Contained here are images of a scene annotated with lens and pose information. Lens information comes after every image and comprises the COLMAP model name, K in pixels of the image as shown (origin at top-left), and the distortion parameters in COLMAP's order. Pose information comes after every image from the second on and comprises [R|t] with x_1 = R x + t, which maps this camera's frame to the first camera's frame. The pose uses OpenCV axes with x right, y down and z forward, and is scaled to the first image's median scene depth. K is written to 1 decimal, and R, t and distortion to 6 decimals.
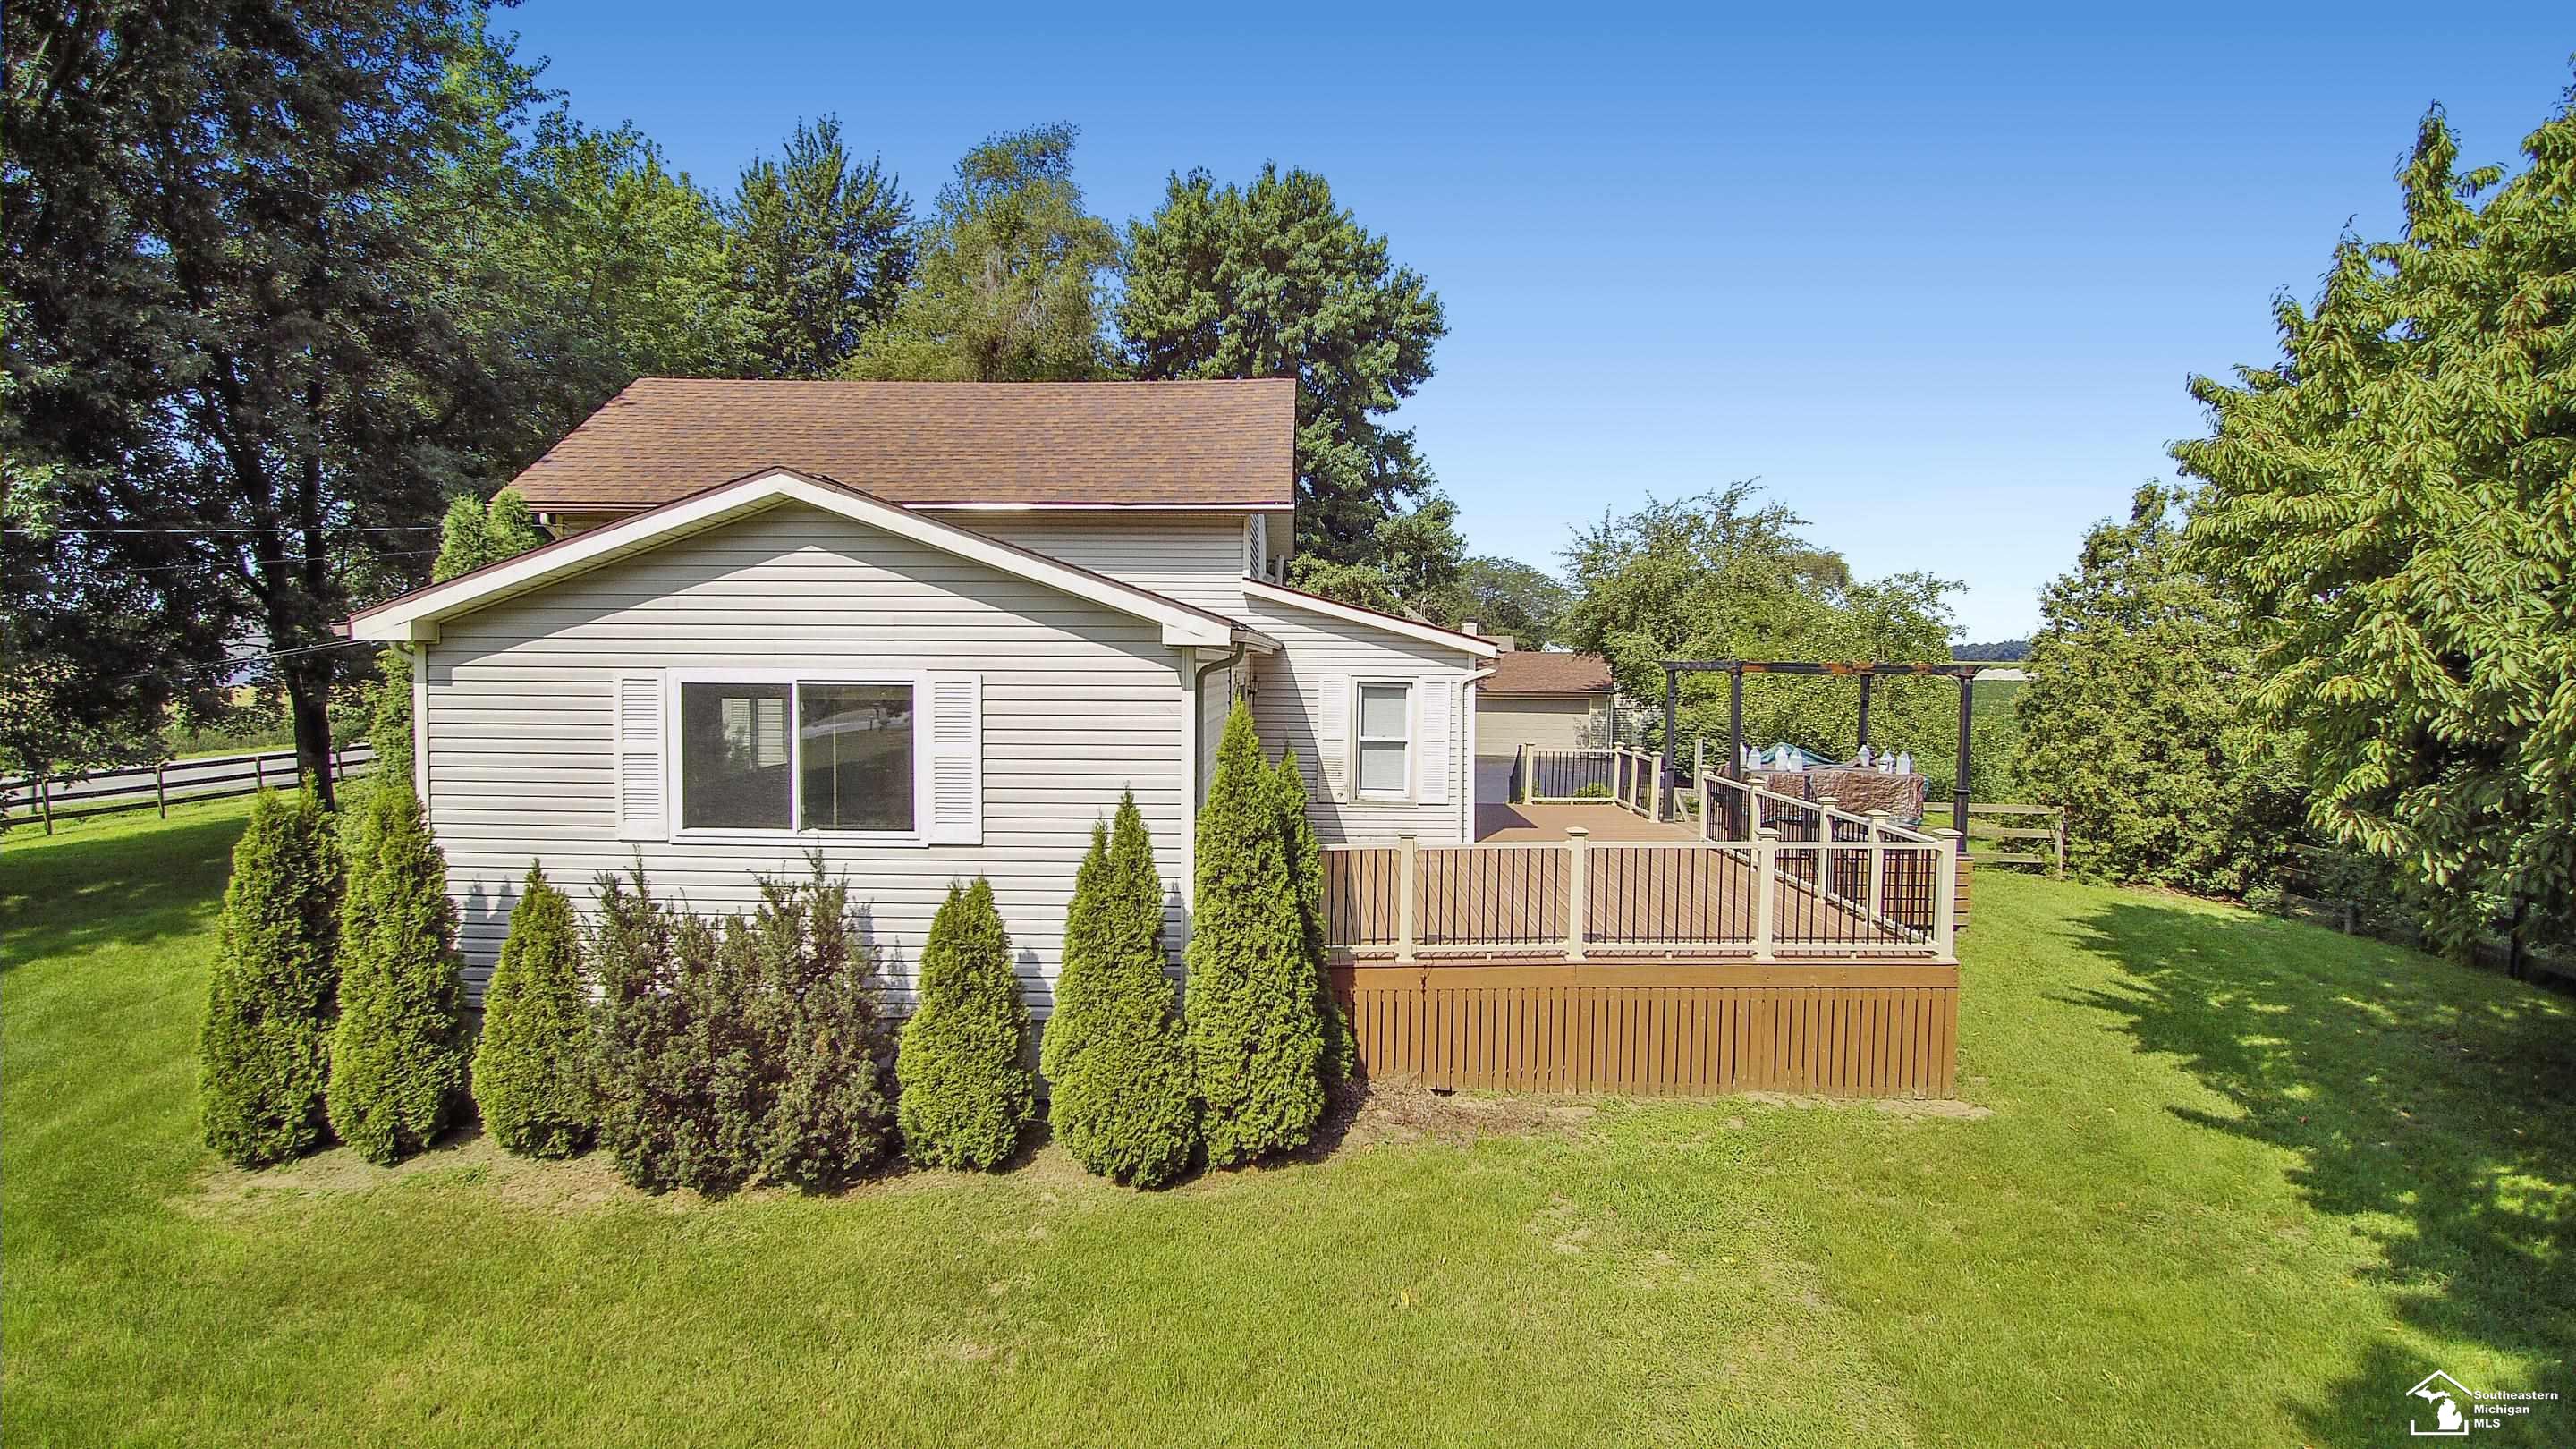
lens RADIAL K [[1226.7, 0, 1305.2], [0, 1226.7, 713.1], [0, 0, 1]] dist [-0.025082, -0.020307]
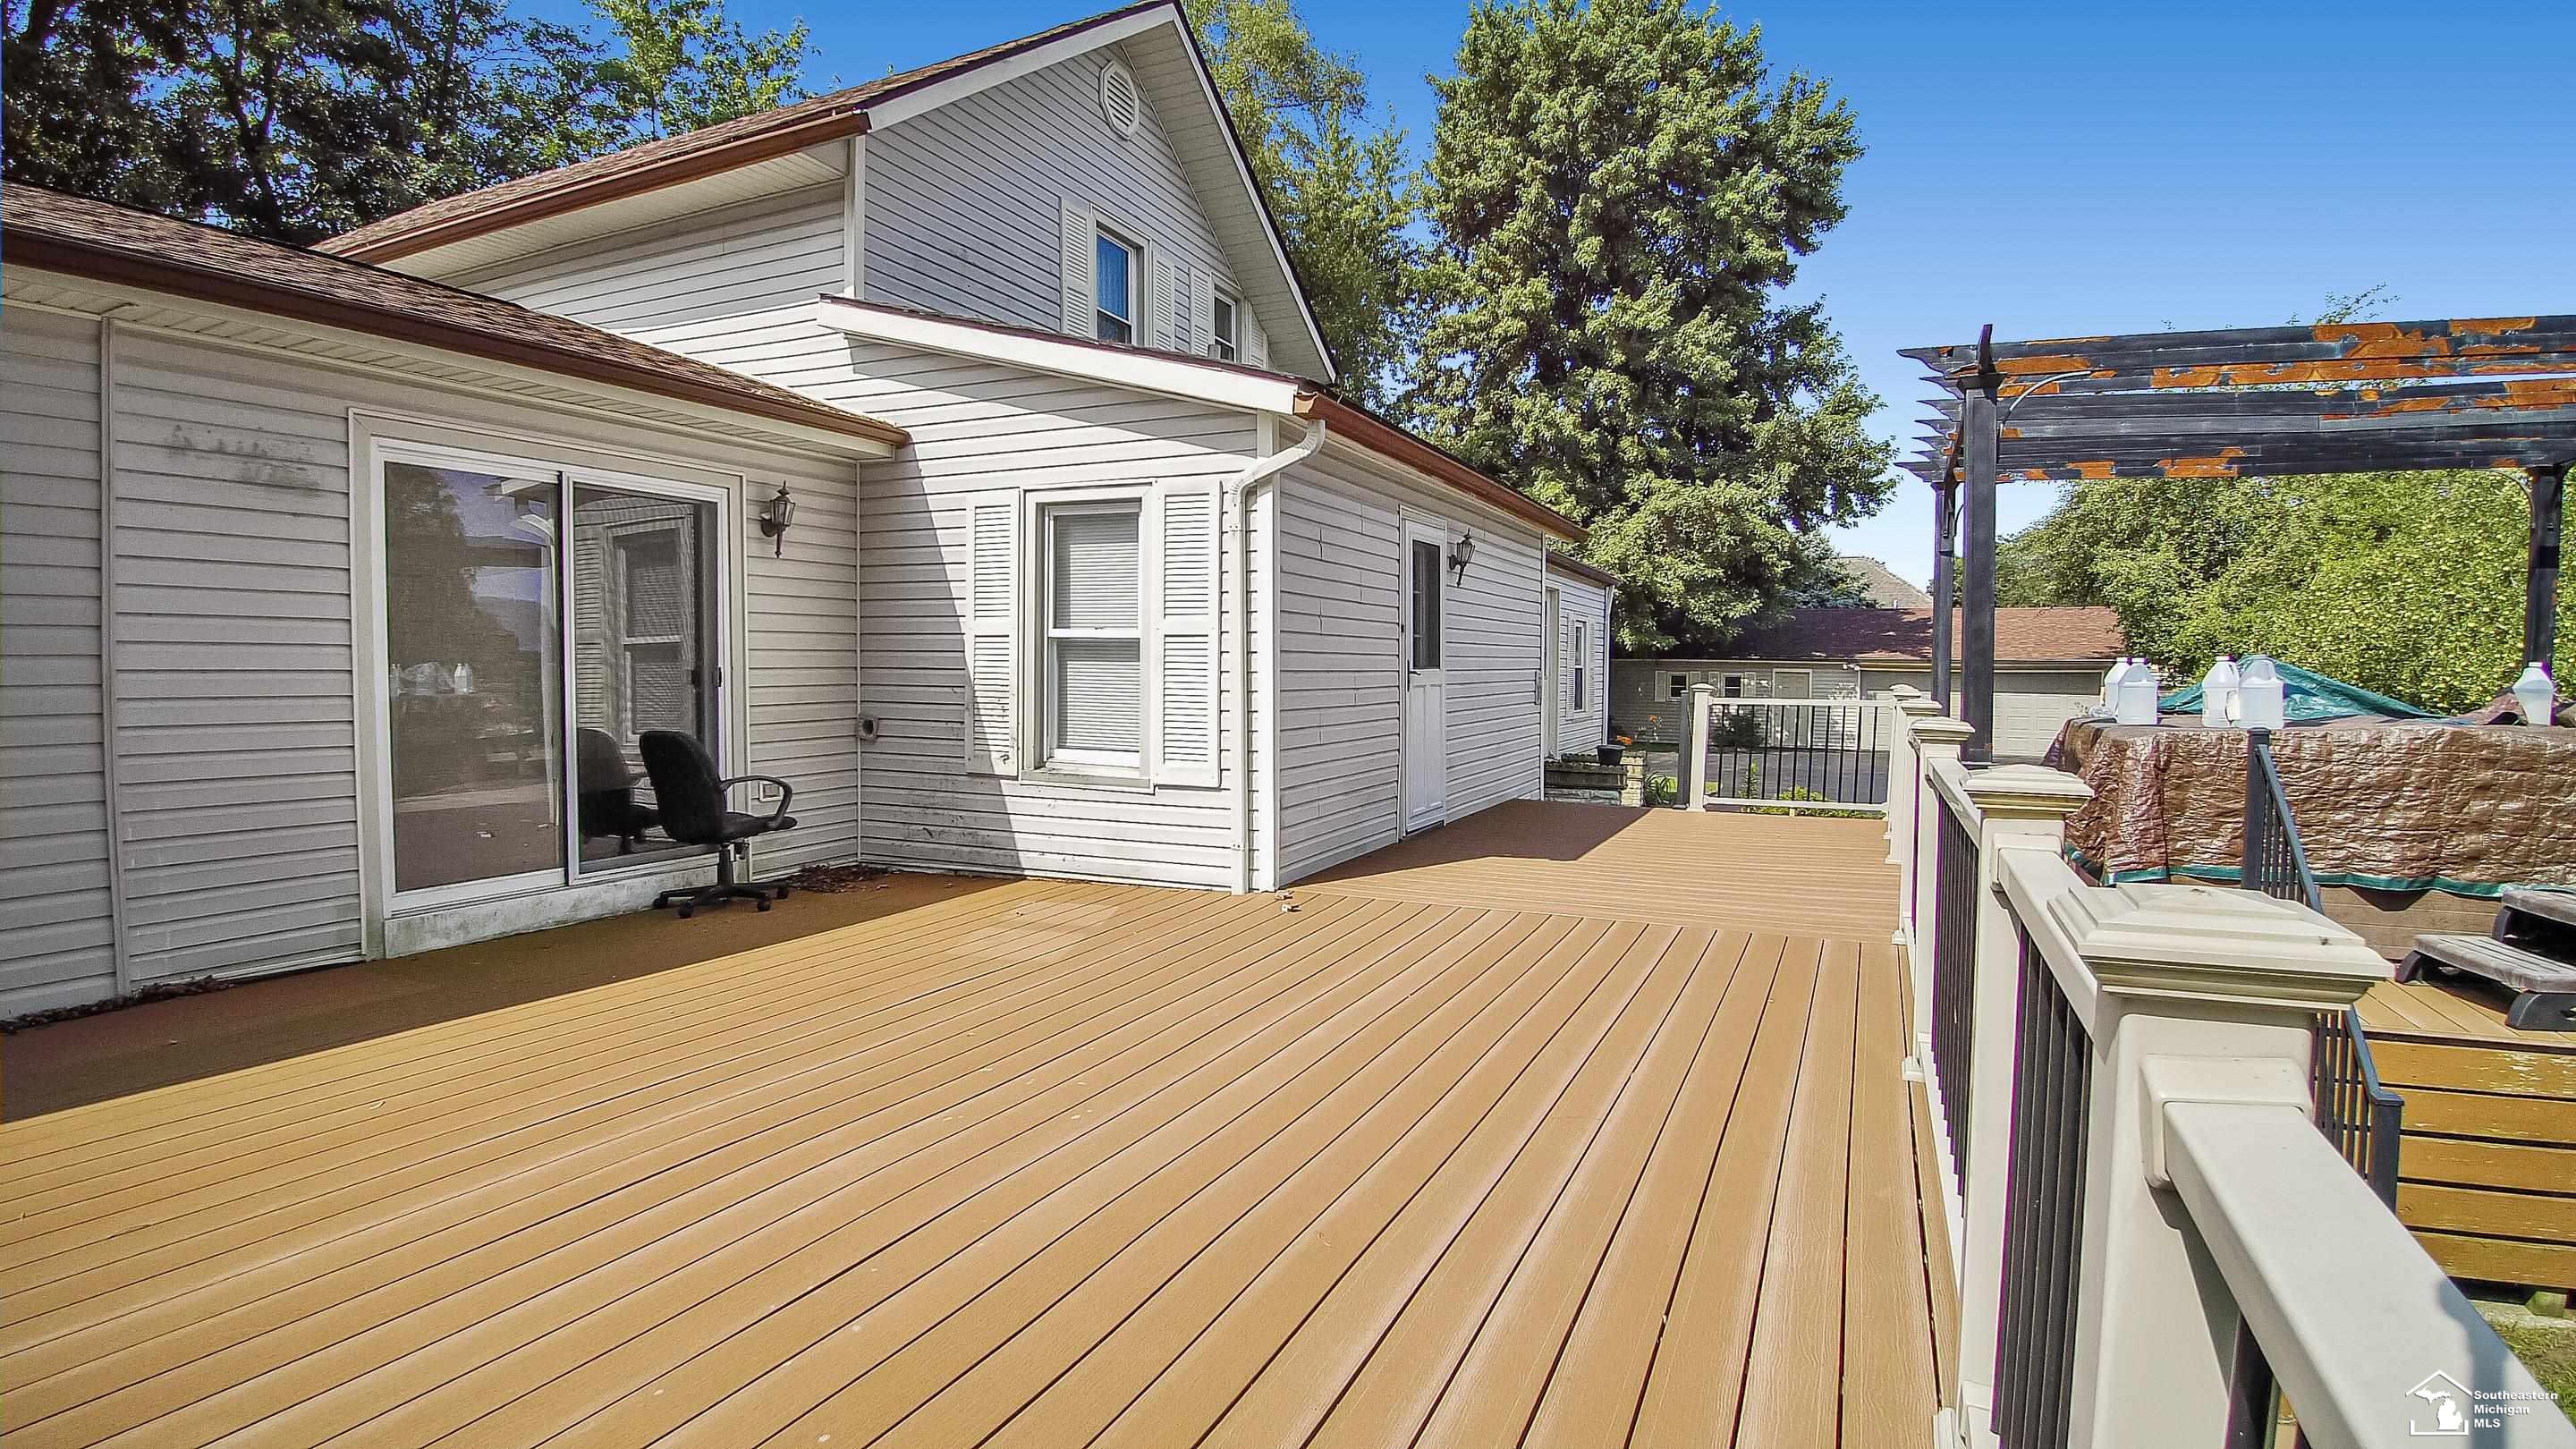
lens RADIAL K [[1226.7, 0, 1305.2], [0, 1226.7, 713.1], [0, 0, 1]] dist [-0.025082, -0.020307]
pose [[0.911279, 0.012364, -0.411604, 0.128082], [-0.013499, 0.999909, 0.000150, 0.019850], [0.411568, 0.005420, 0.911363, 0.259706]]
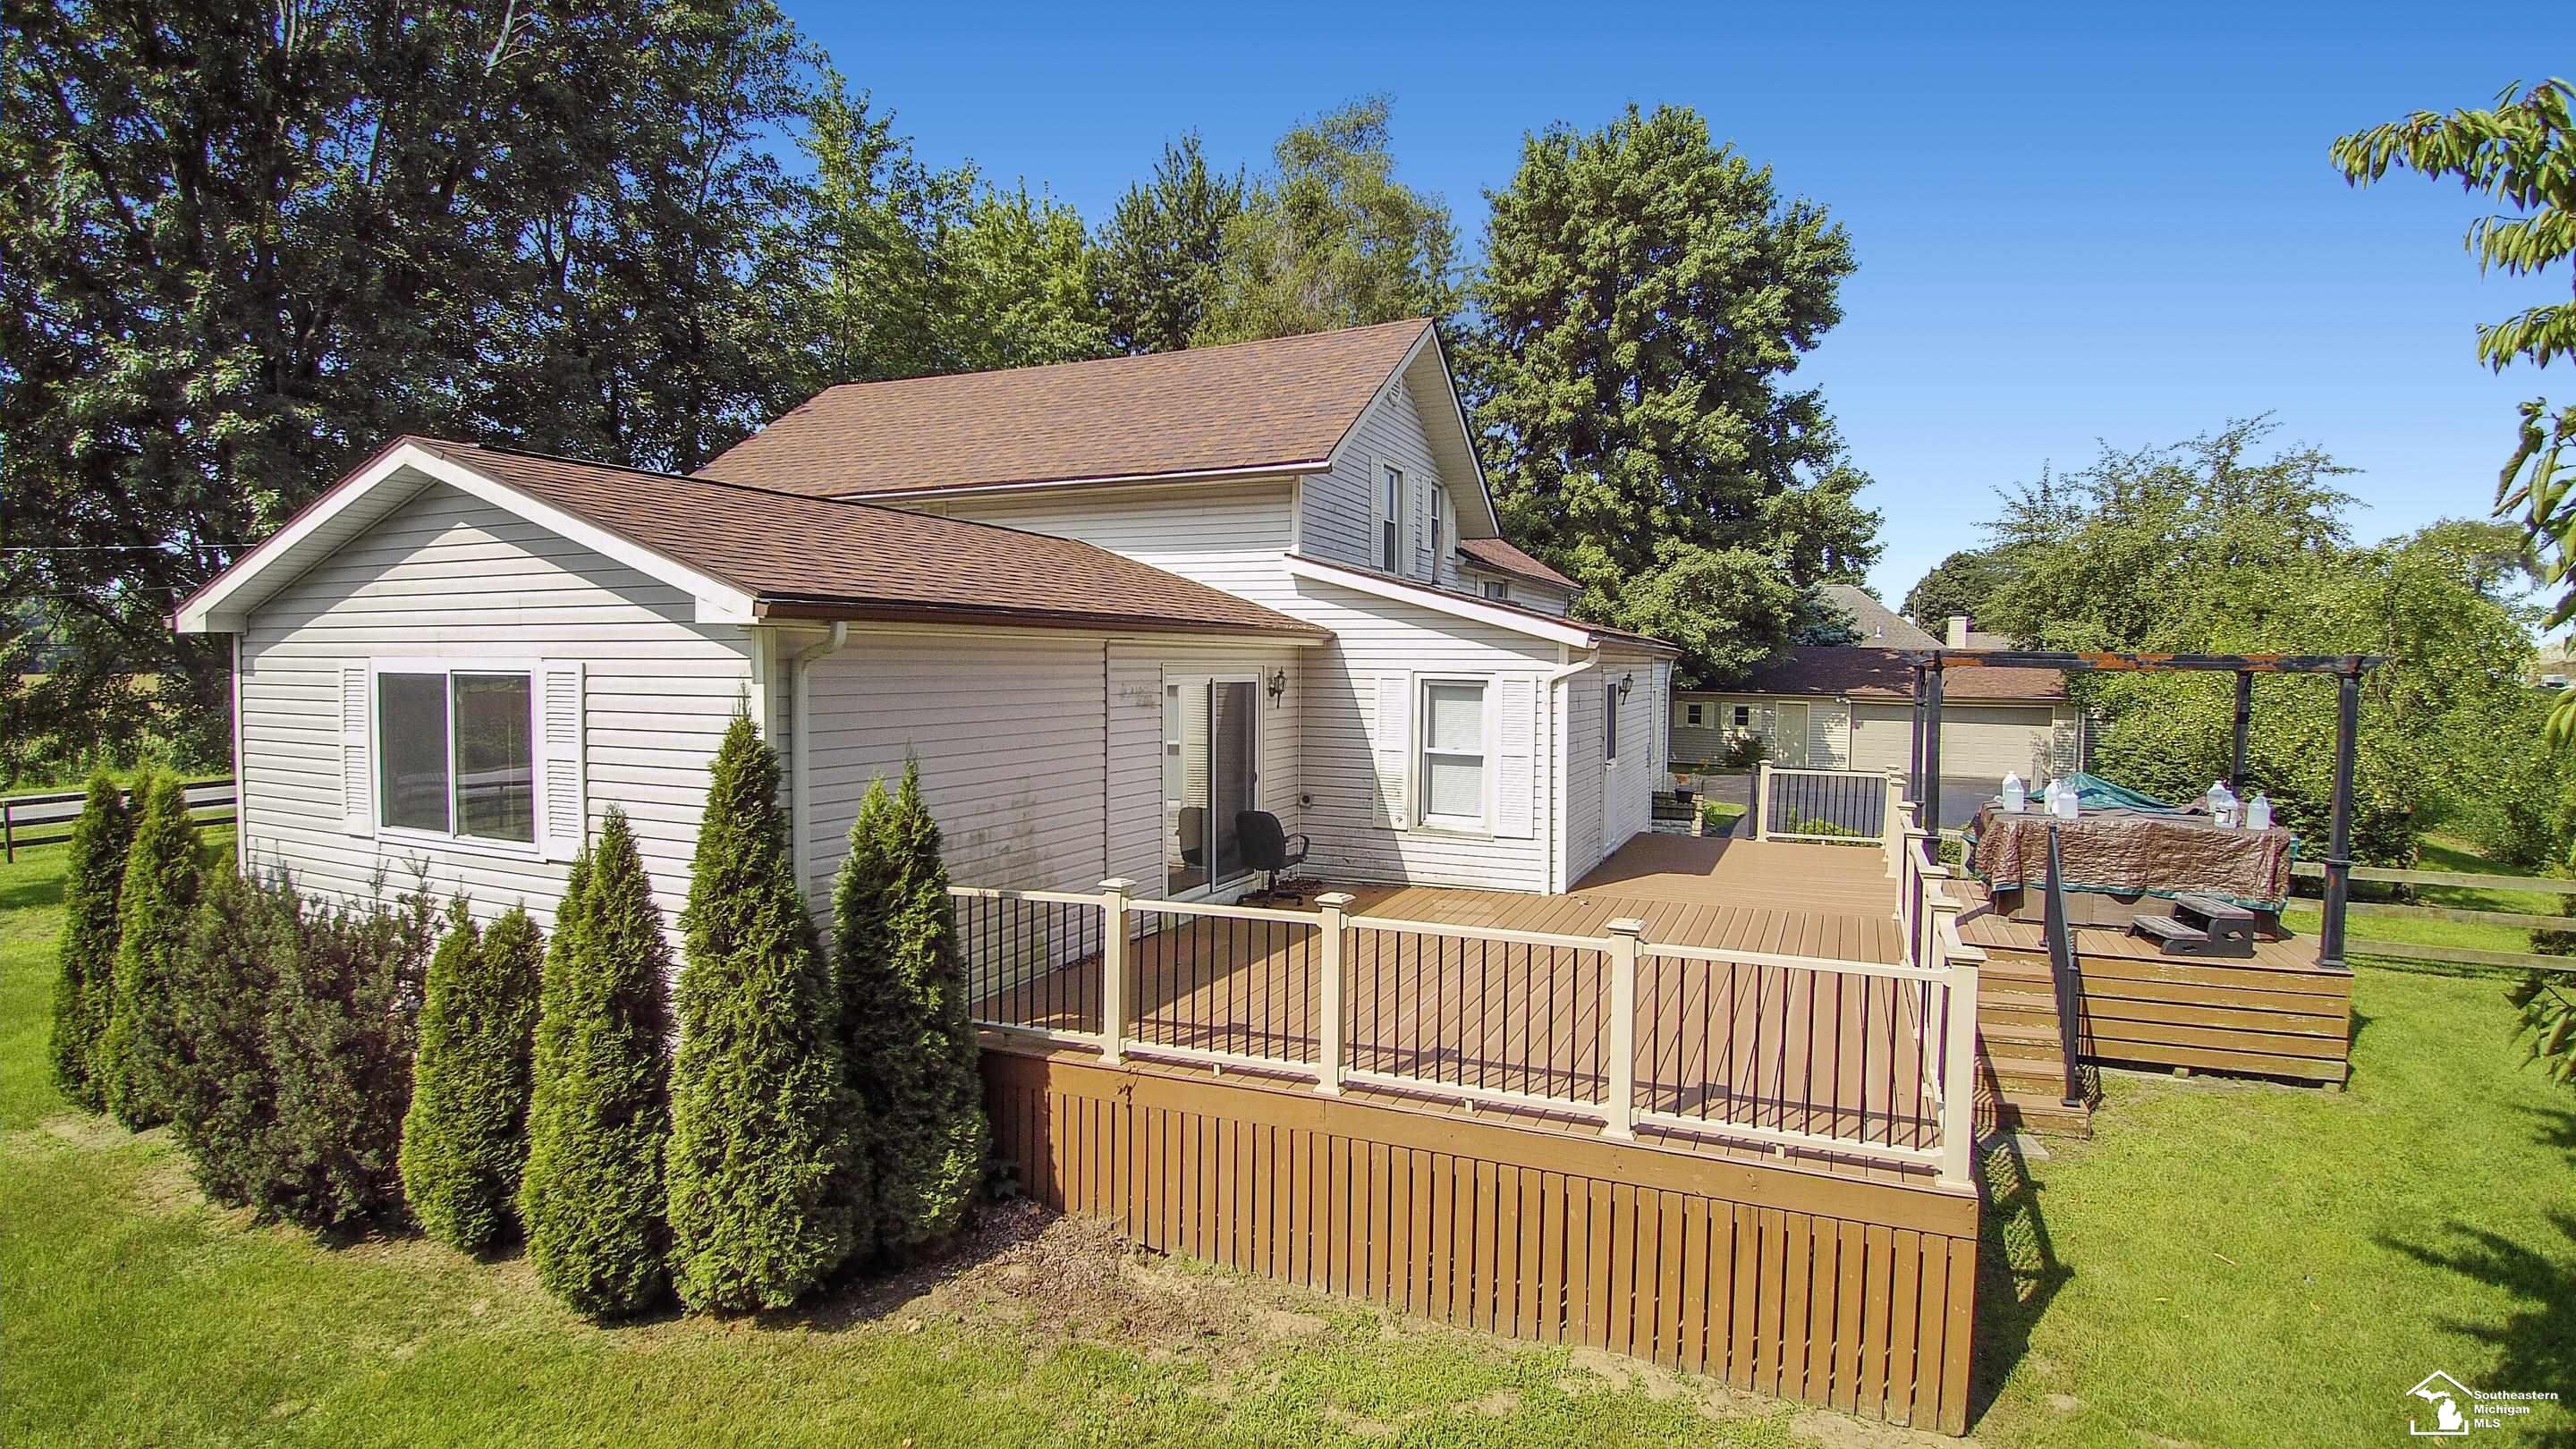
lens RADIAL K [[1226.7, 0, 1305.2], [0, 1226.7, 713.1], [0, 0, 1]] dist [-0.025082, -0.020307]
pose [[0.916958, 0.014809, -0.398710, 0.119178], [-0.015490, 0.999879, 0.001513, -0.001407], [0.398684, 0.004788, 0.917076, 0.096892]]
